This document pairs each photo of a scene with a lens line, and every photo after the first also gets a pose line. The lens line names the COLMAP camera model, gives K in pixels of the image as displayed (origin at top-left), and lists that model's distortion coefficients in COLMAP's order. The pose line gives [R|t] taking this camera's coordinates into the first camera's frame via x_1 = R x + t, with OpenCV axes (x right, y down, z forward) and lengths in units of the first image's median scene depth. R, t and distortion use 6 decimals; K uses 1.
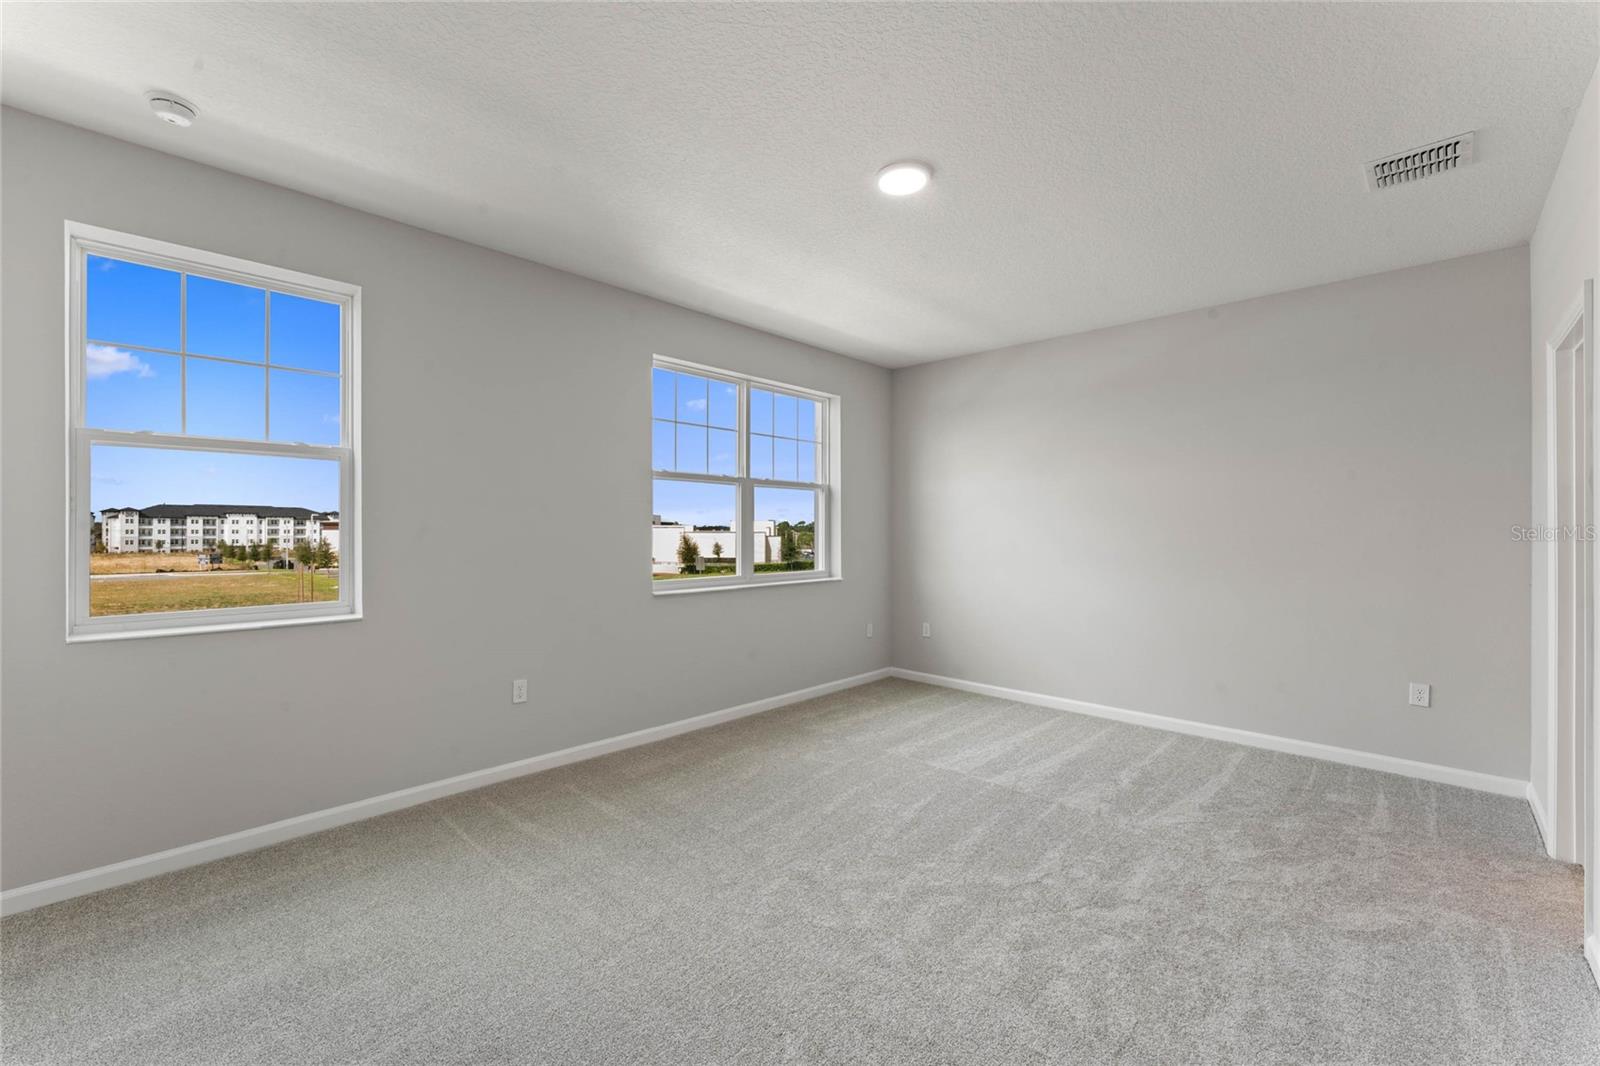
lens RADIAL K [[646.3, 0, 763.5], [0, 646.3, 526.1], [0, 0, 1]] dist [-0.002562, -0.000372]
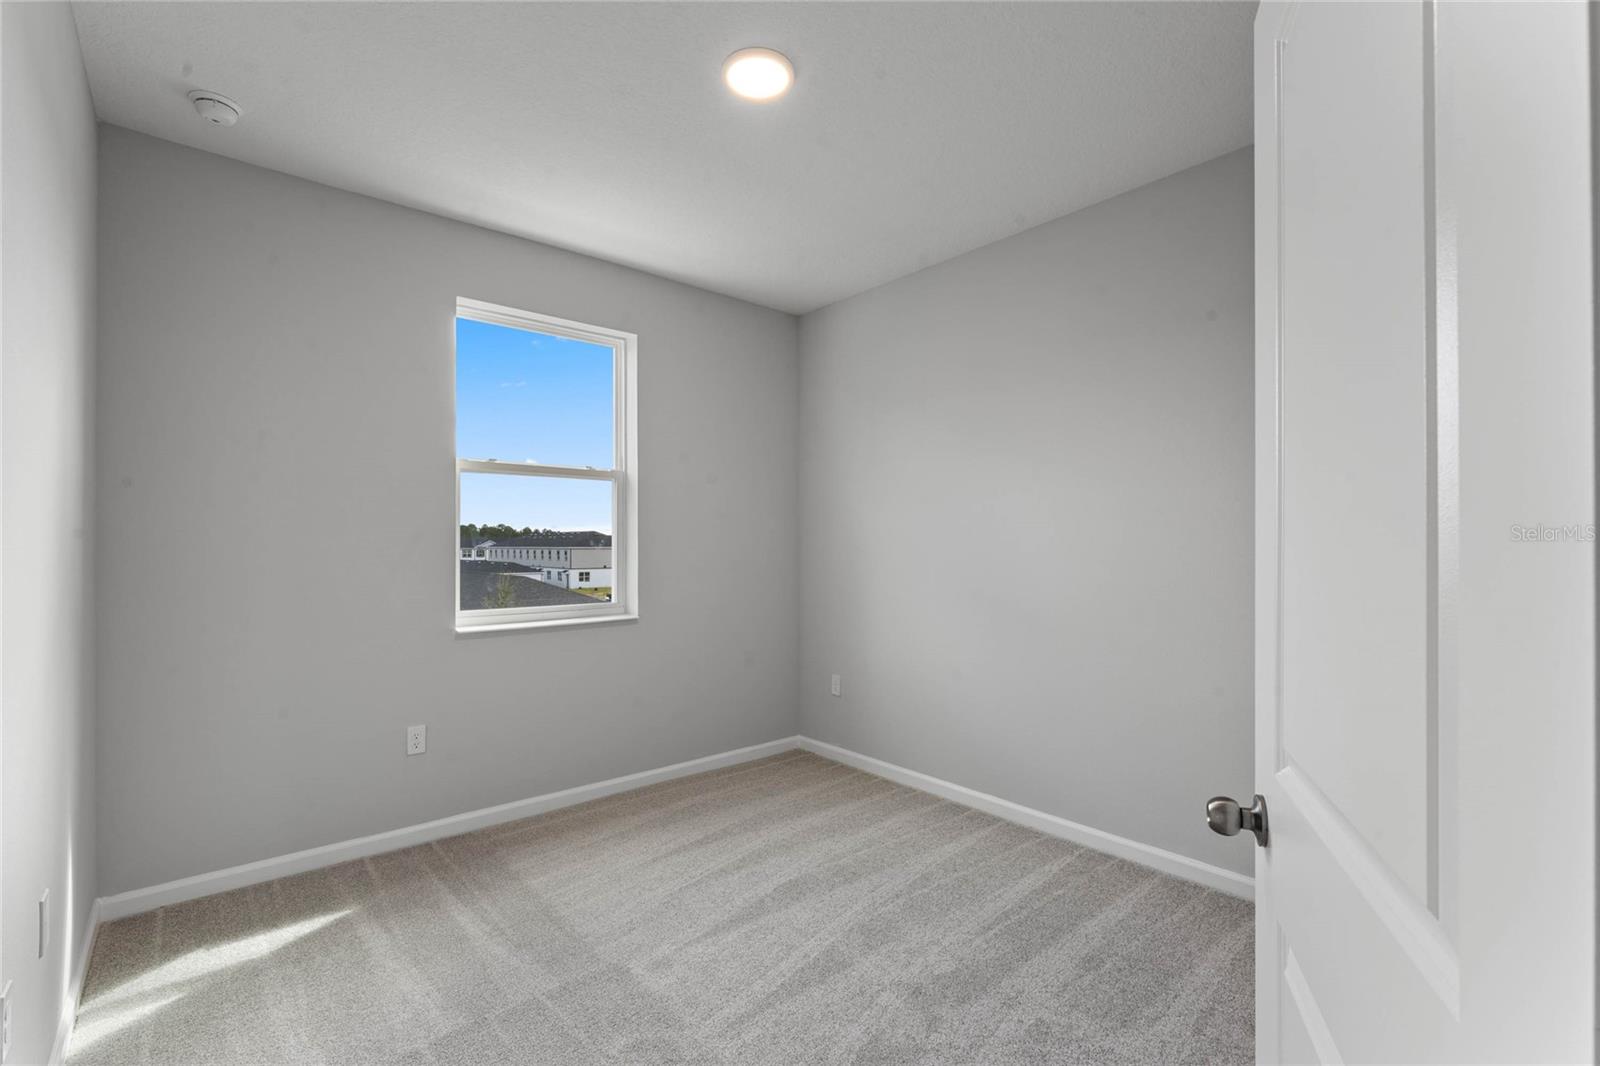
lens RADIAL K [[693.9, 0, 795.3], [0, 693.9, 542.7], [0, 0, 1]] dist [0.002154, -0.000048]
pose [[0.997689, -0.002745, -0.067887, 0.257284], [0.003198, 0.999973, 0.006555, 0.002614], [0.067867, -0.006757, 0.997671, 0.252462]]
